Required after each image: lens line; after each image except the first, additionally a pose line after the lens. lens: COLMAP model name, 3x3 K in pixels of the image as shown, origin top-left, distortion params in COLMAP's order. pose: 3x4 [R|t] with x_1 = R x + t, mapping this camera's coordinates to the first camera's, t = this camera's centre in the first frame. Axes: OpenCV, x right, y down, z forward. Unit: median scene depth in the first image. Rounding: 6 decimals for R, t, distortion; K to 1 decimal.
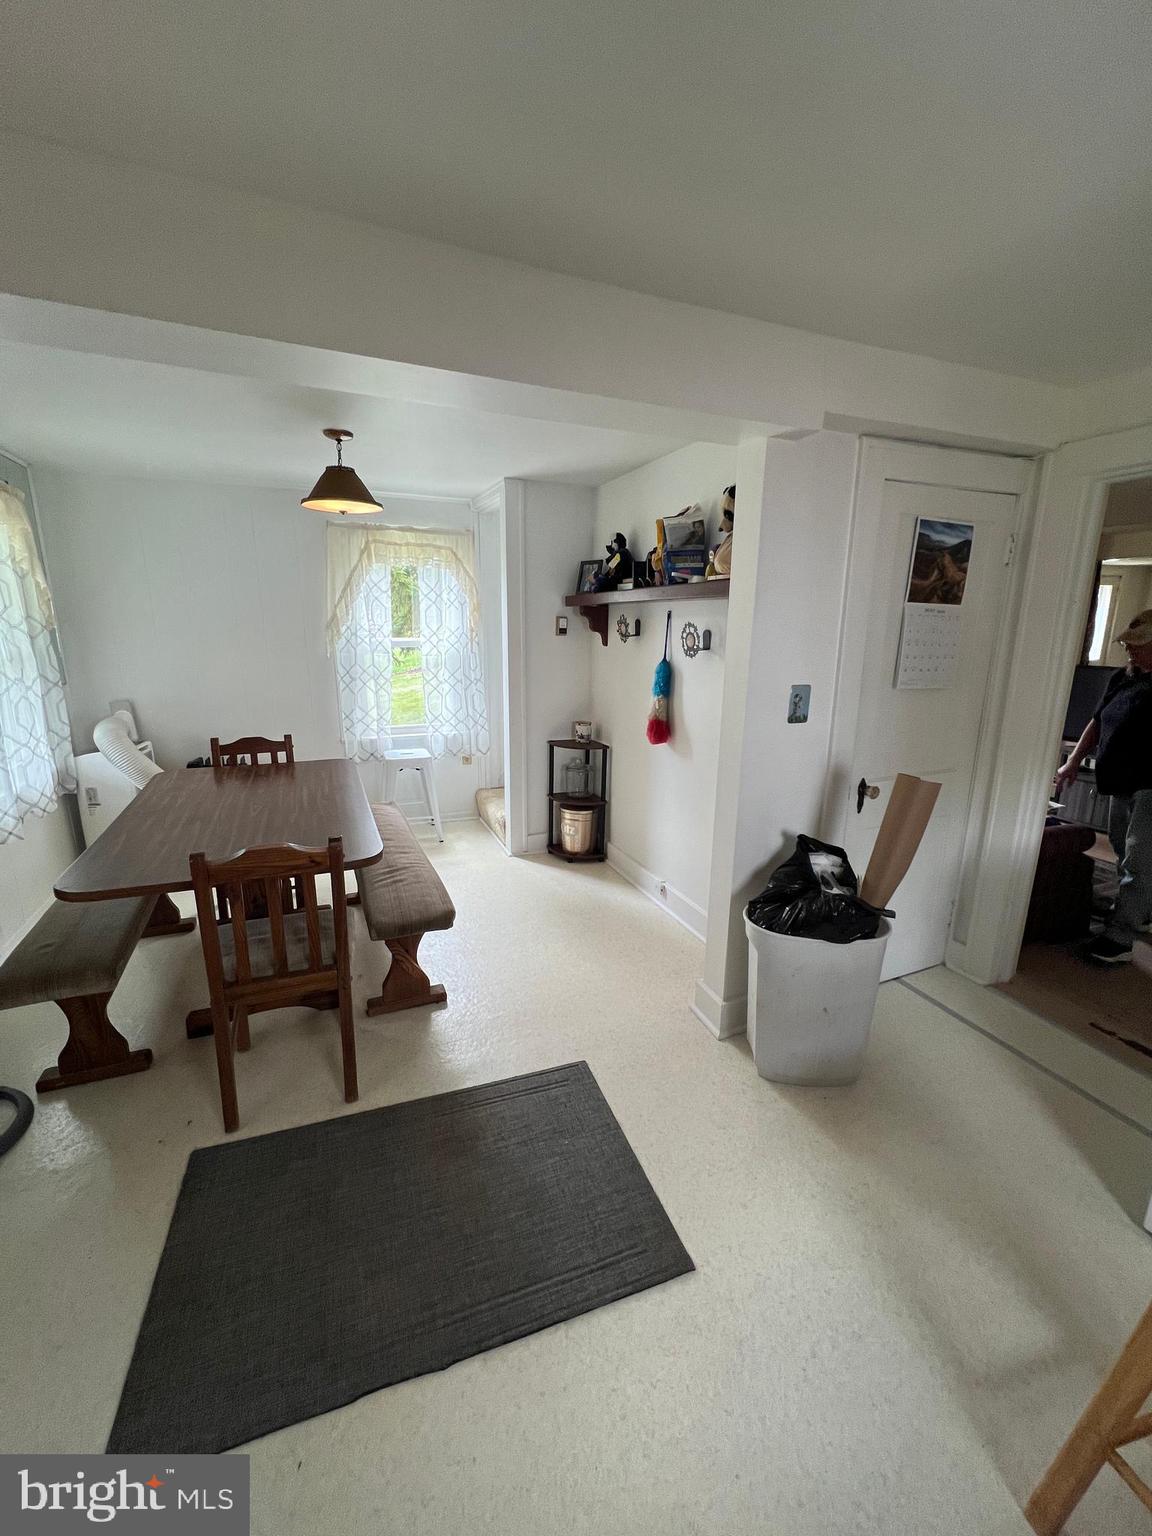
lens RADIAL K [[616.8, 0, 573.1], [0, 616.8, 768.7], [0, 0, 1]] dist [0.000877, -0.000713]
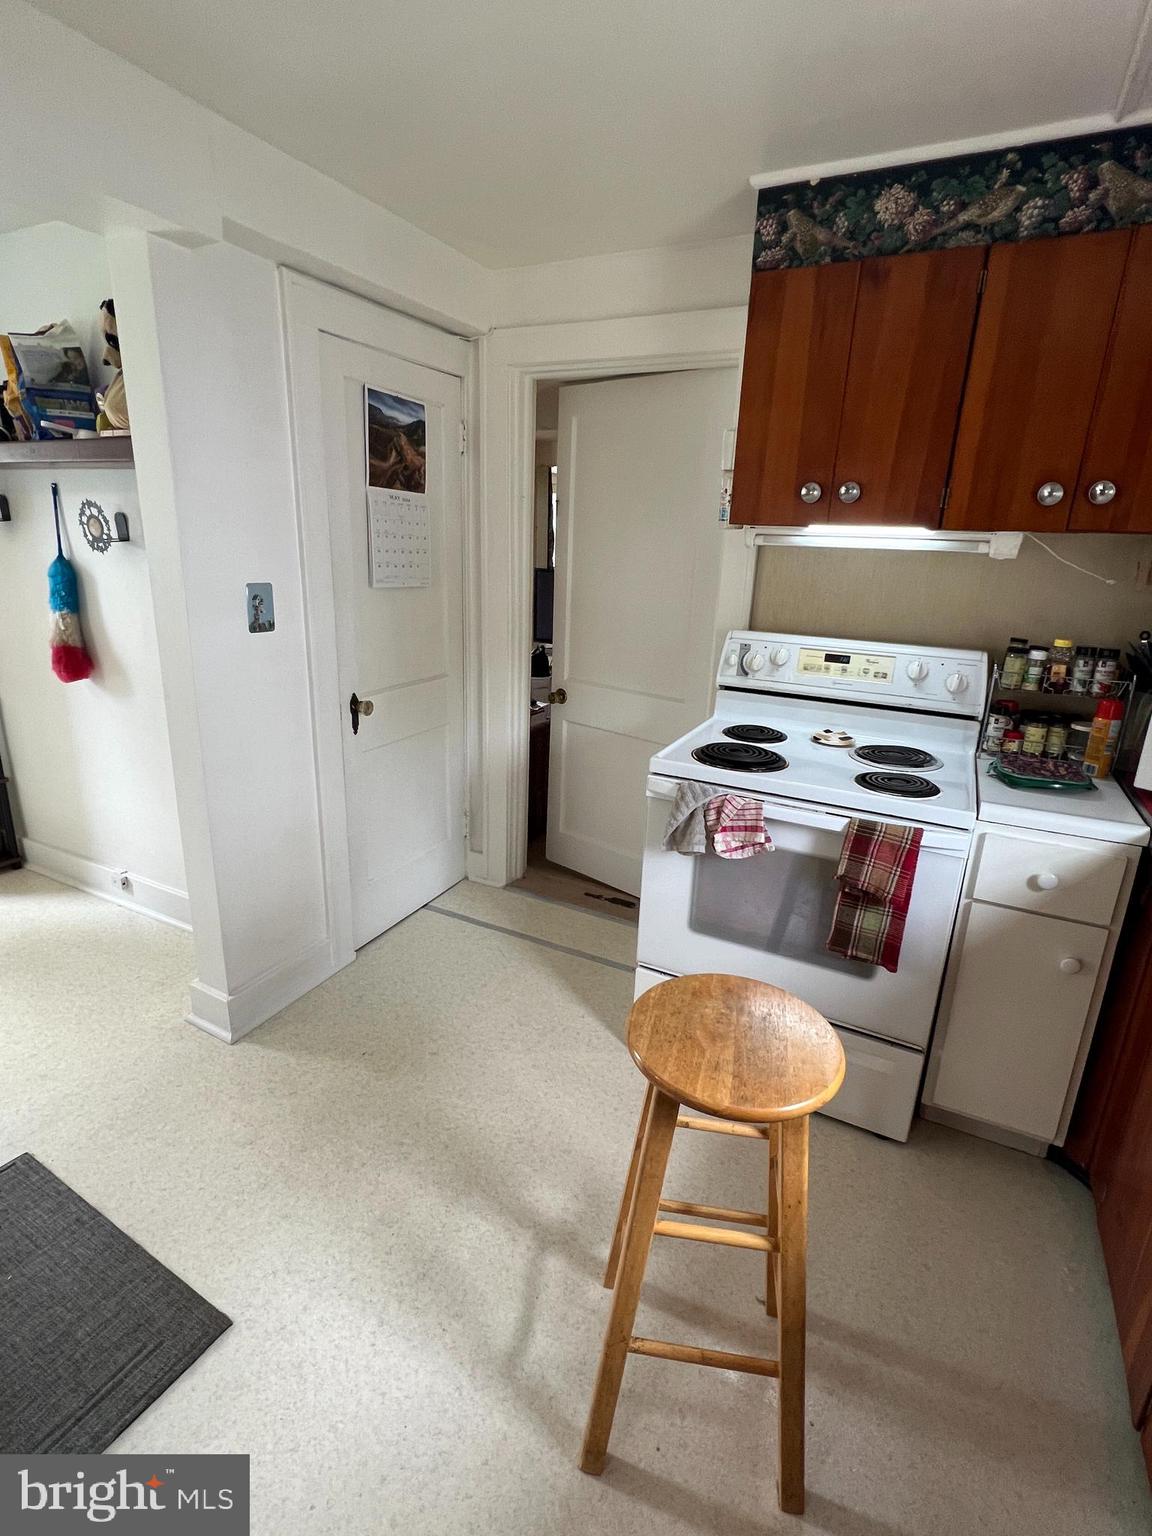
lens RADIAL K [[744.4, 0, 571.2], [0, 744.4, 766.9], [0, 0, 1]] dist [0.004107, 0.000541]
pose [[0.762473, -0.171709, 0.623820, 0.032434], [0.119401, 0.984925, 0.125164, 0.022534], [-0.635908, -0.020950, 0.771481, -0.003364]]
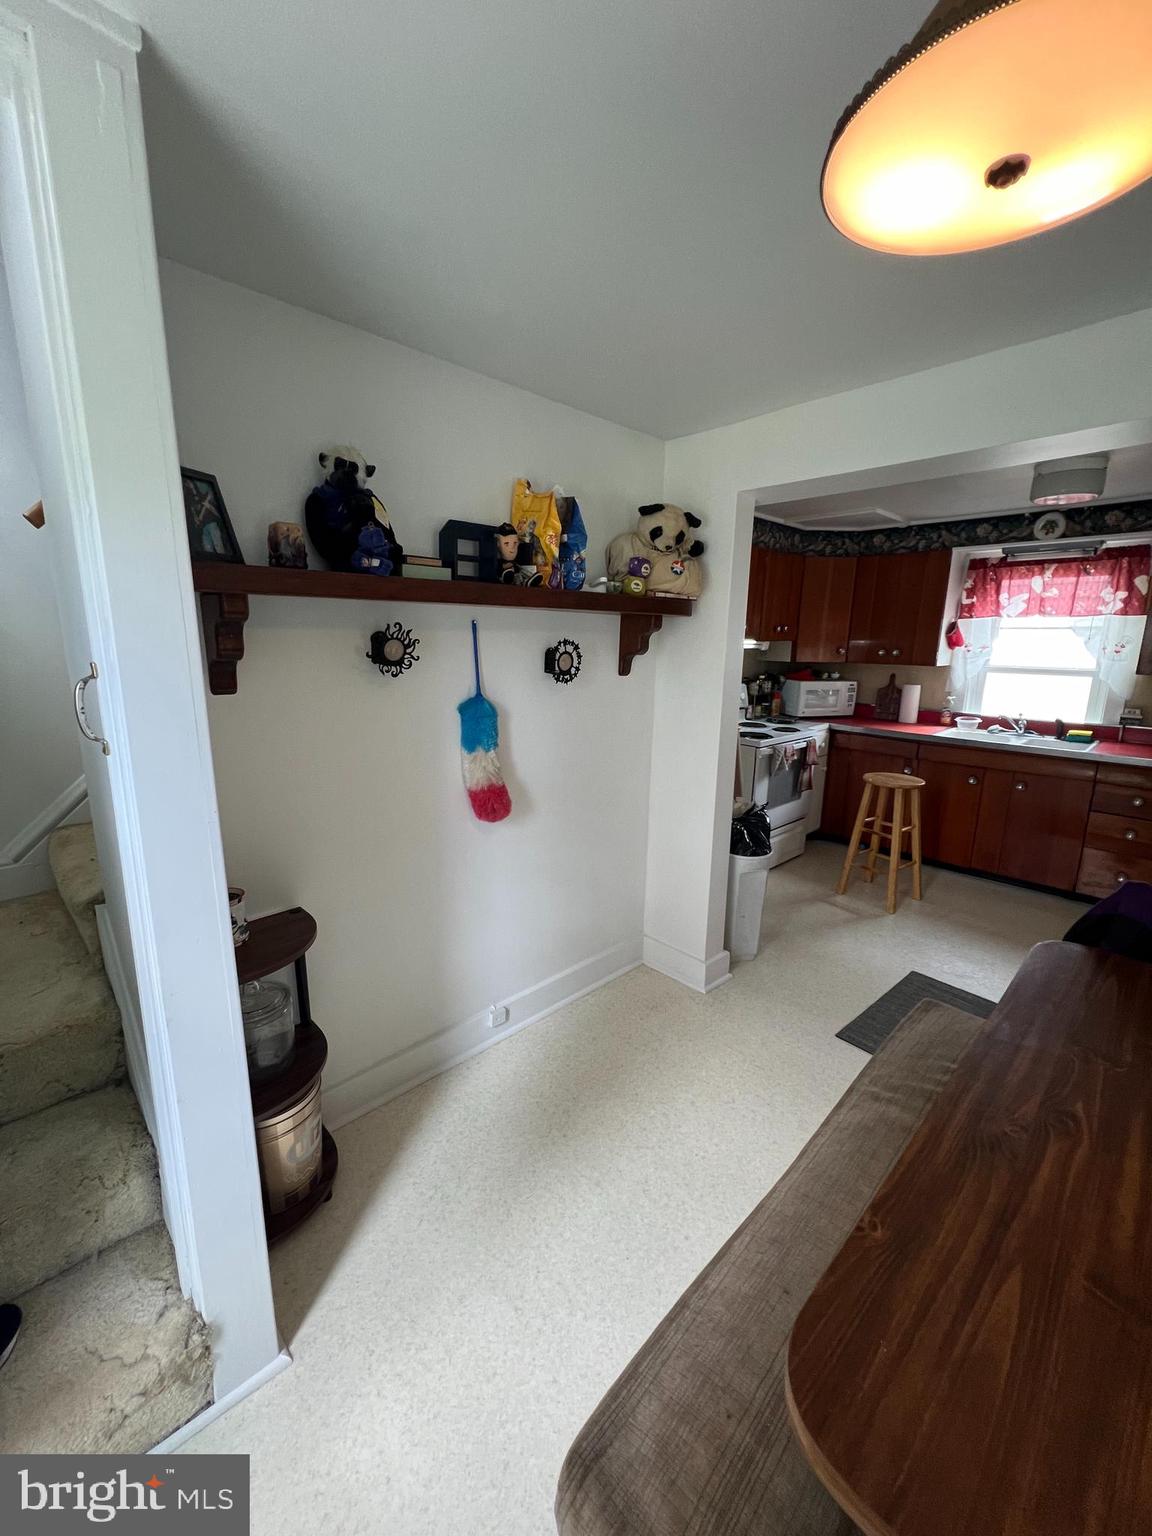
lens RADIAL K [[616.8, 0, 569.9], [0, 616.8, 767.3], [0, 0, 1]] dist [0.000877, -0.000713]
pose [[-0.358502, -0.209306, 0.909762, -0.668830], [0.195859, 0.935987, 0.292520, -0.372479], [-0.912752, 0.283054, -0.294558, 1.513938]]
